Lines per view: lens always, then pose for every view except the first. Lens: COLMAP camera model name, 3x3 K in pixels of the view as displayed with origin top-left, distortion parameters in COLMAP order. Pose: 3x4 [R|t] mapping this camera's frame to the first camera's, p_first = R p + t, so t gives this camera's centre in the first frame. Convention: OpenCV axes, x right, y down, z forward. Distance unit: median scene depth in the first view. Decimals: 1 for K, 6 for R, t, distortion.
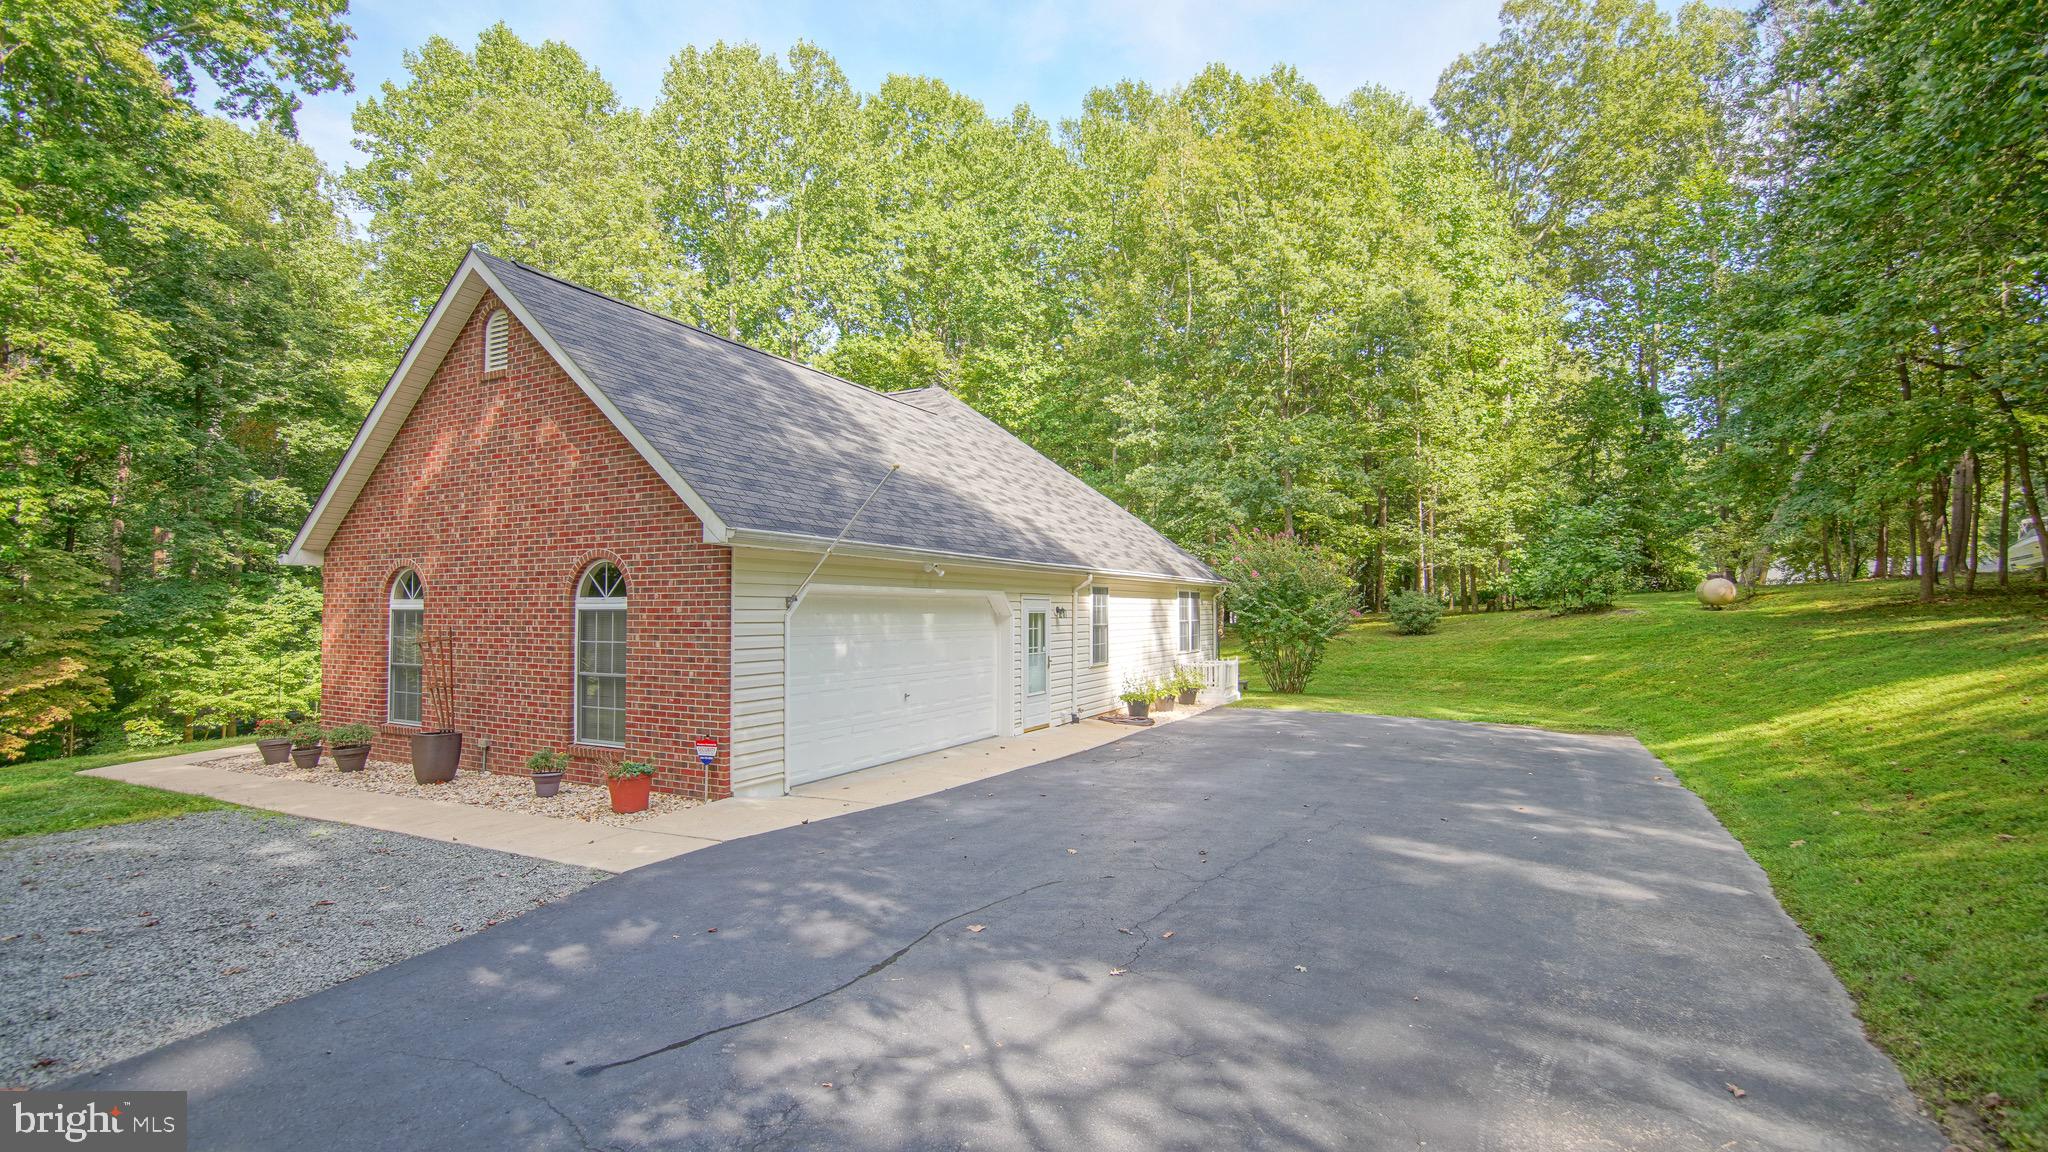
lens RADIAL K [[912.7, 0, 1029.5], [0, 912.7, 576.1], [0, 0, 1]] dist [-0.038399, 0.008428]
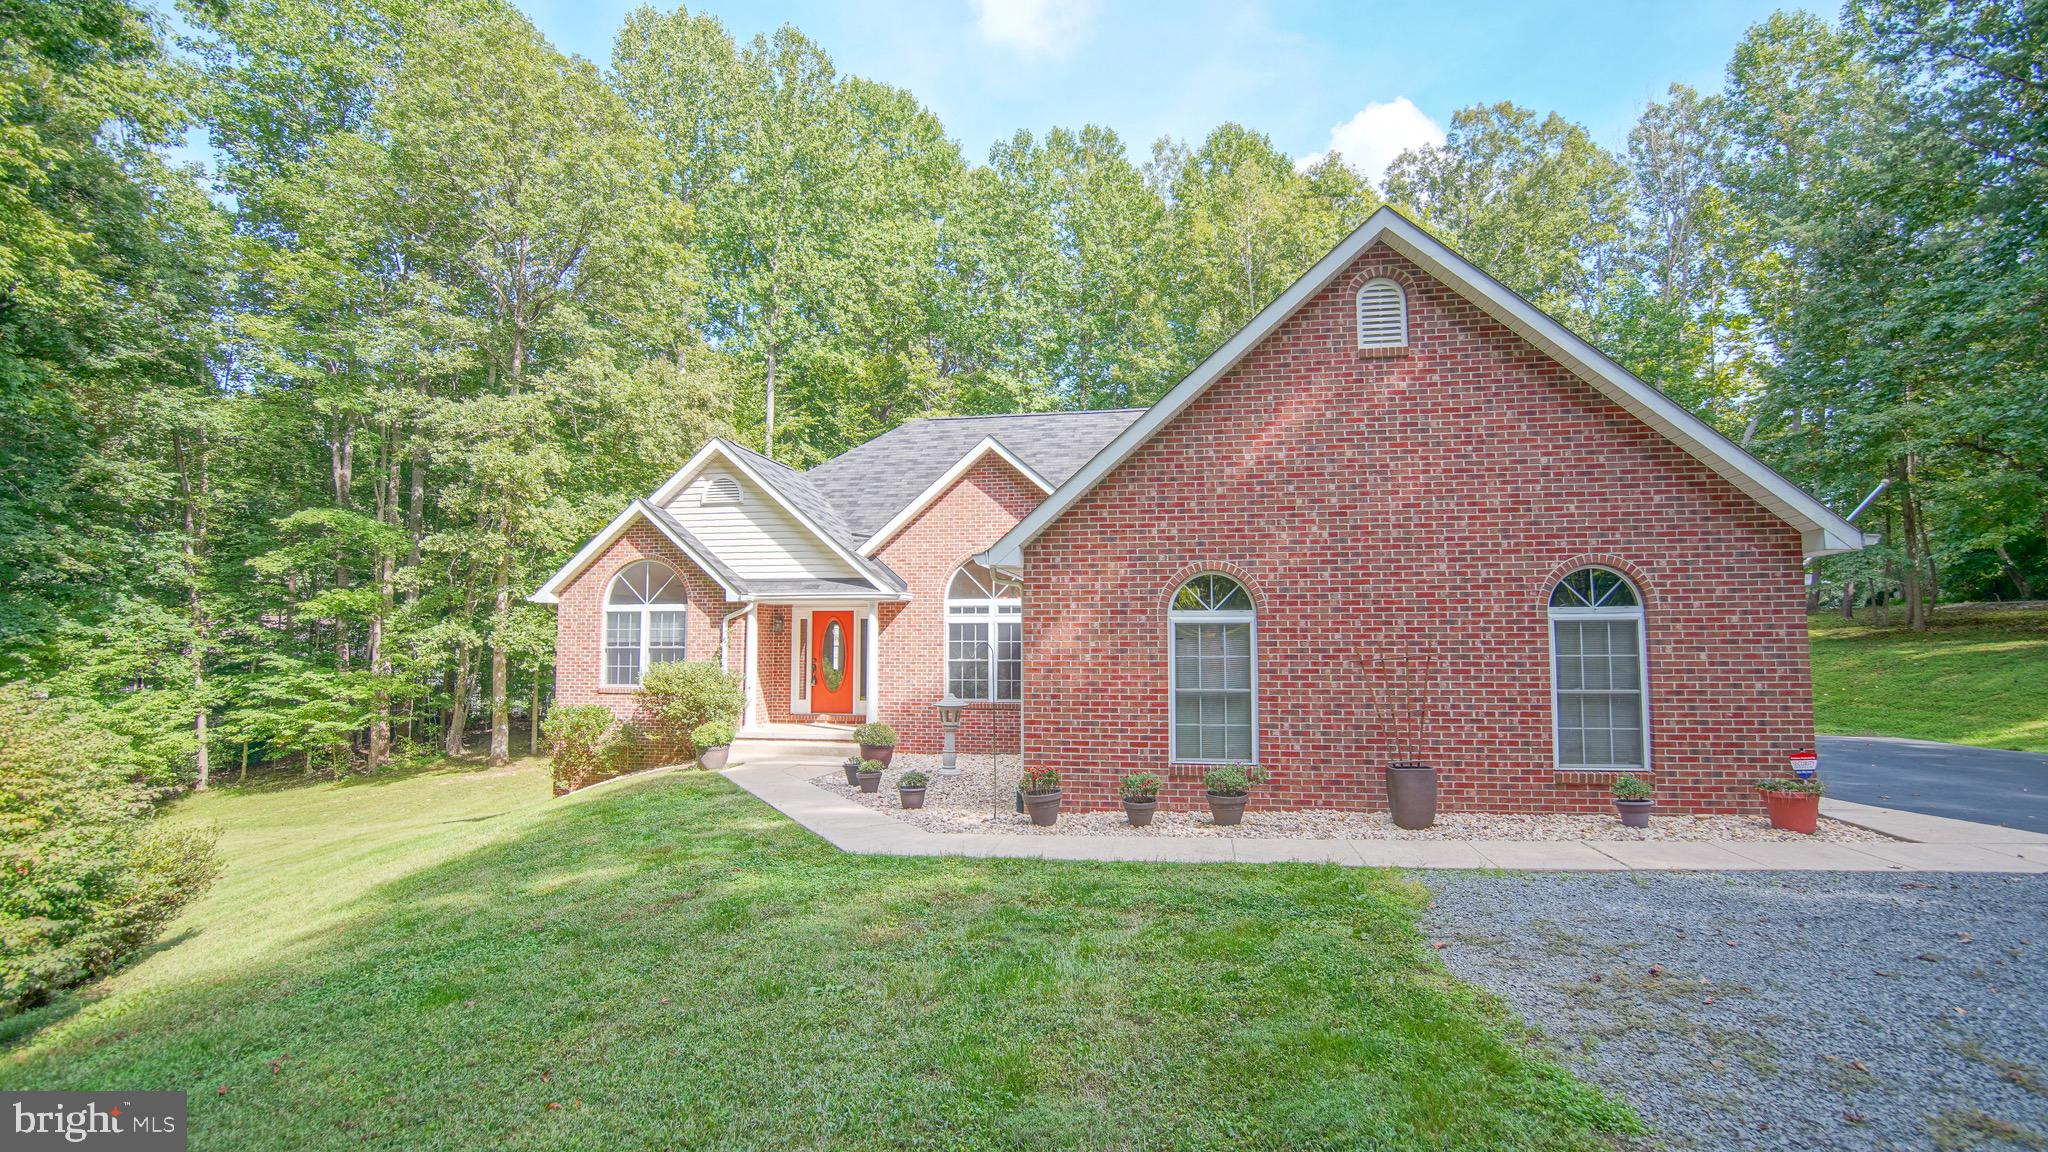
lens RADIAL K [[912.7, 0, 1029.5], [0, 912.7, 576.1], [0, 0, 1]] dist [-0.038399, 0.008428]
pose [[0.957978, 0.022114, 0.285988, -0.373906], [-0.011365, 0.999167, -0.039193, 0.010135], [-0.286617, 0.034295, 0.957431, 0.085174]]
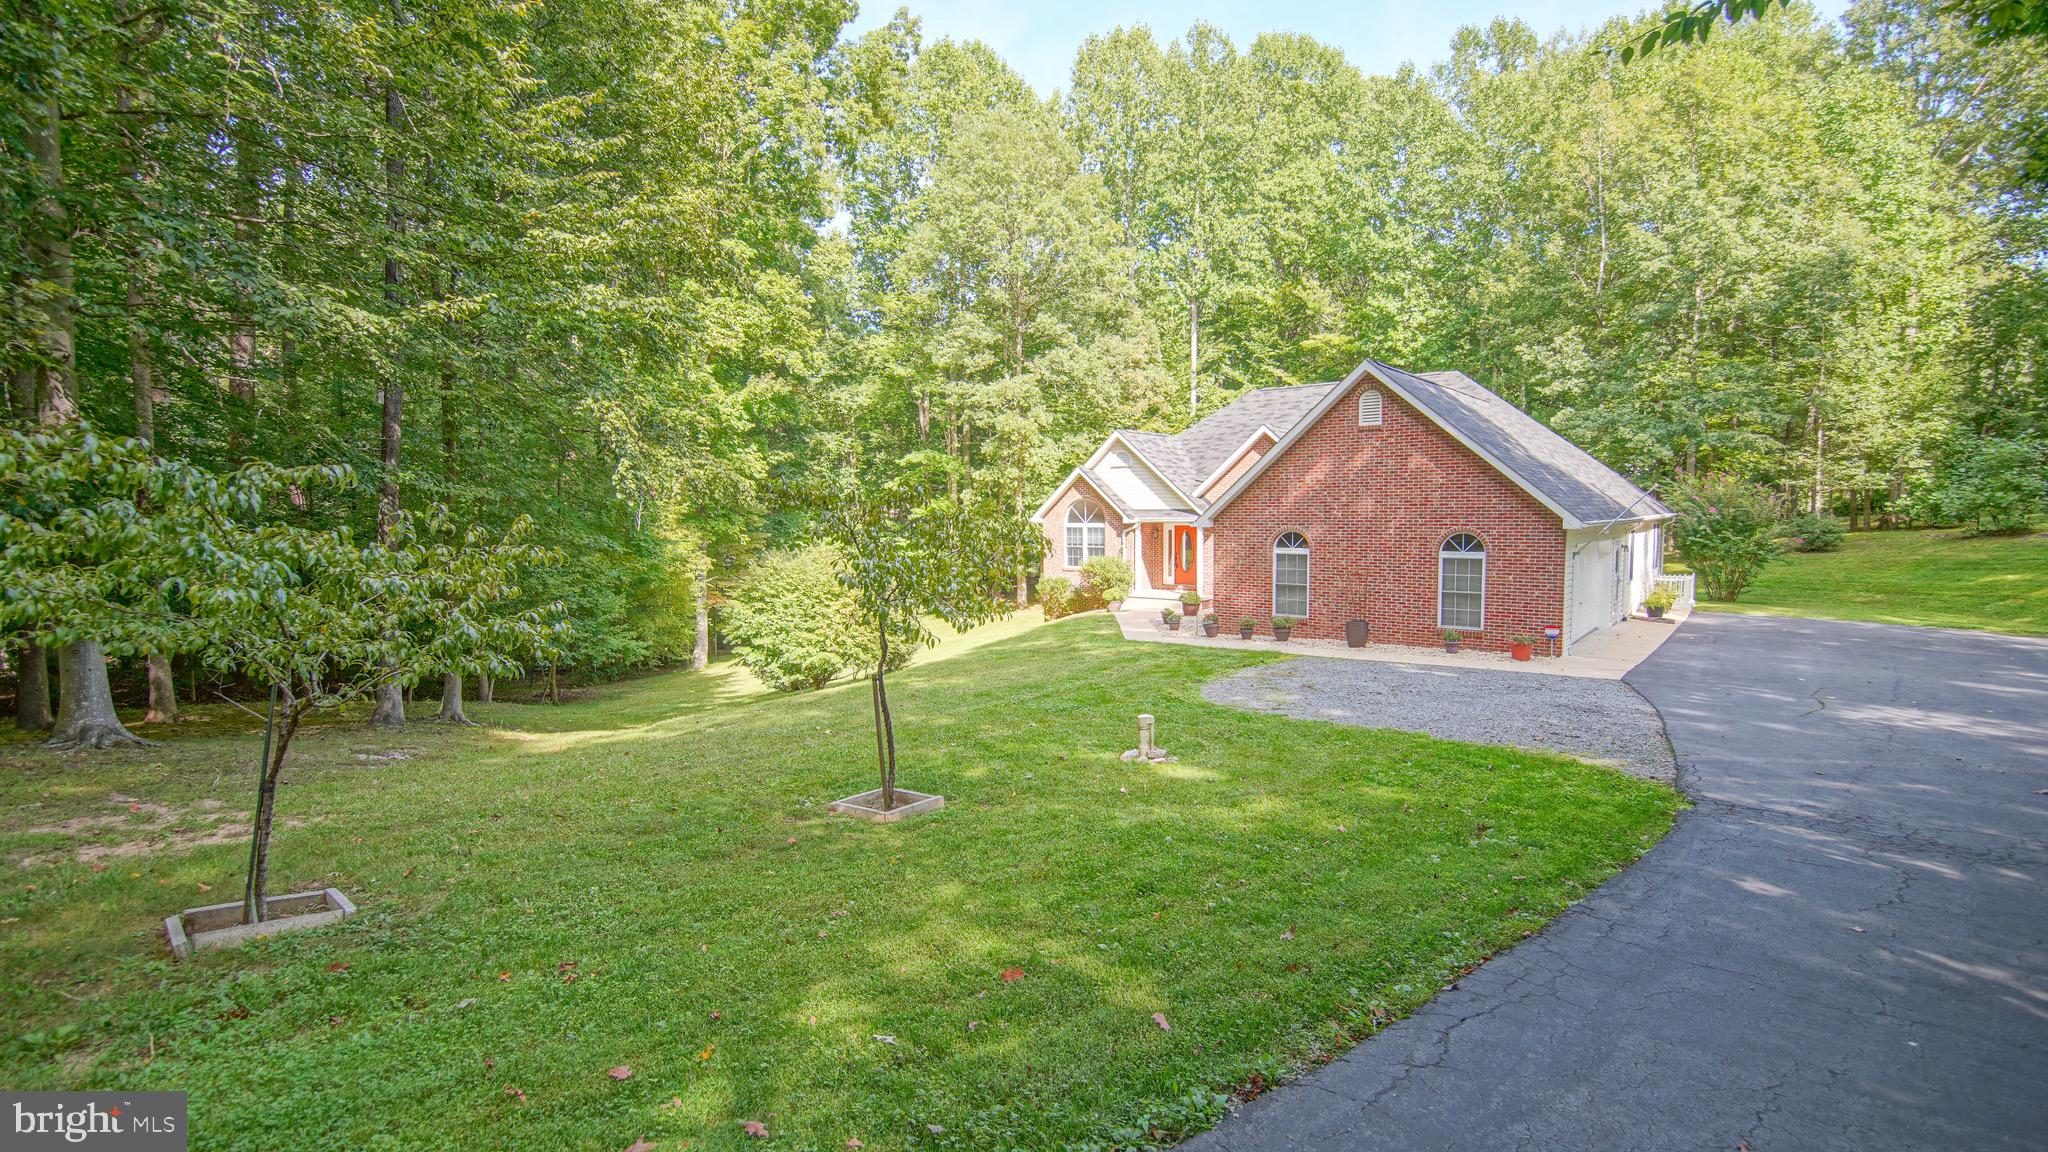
lens RADIAL K [[912.3, 0, 1028.5], [0, 912.3, 577.4], [0, 0, 1]] dist [-0.039680, 0.009004]
pose [[0.972585, 0.008747, -0.232383, -0.267773], [0.017918, 0.993503, 0.112390, -0.044812], [0.231856, -0.113473, 0.966109, -0.308266]]
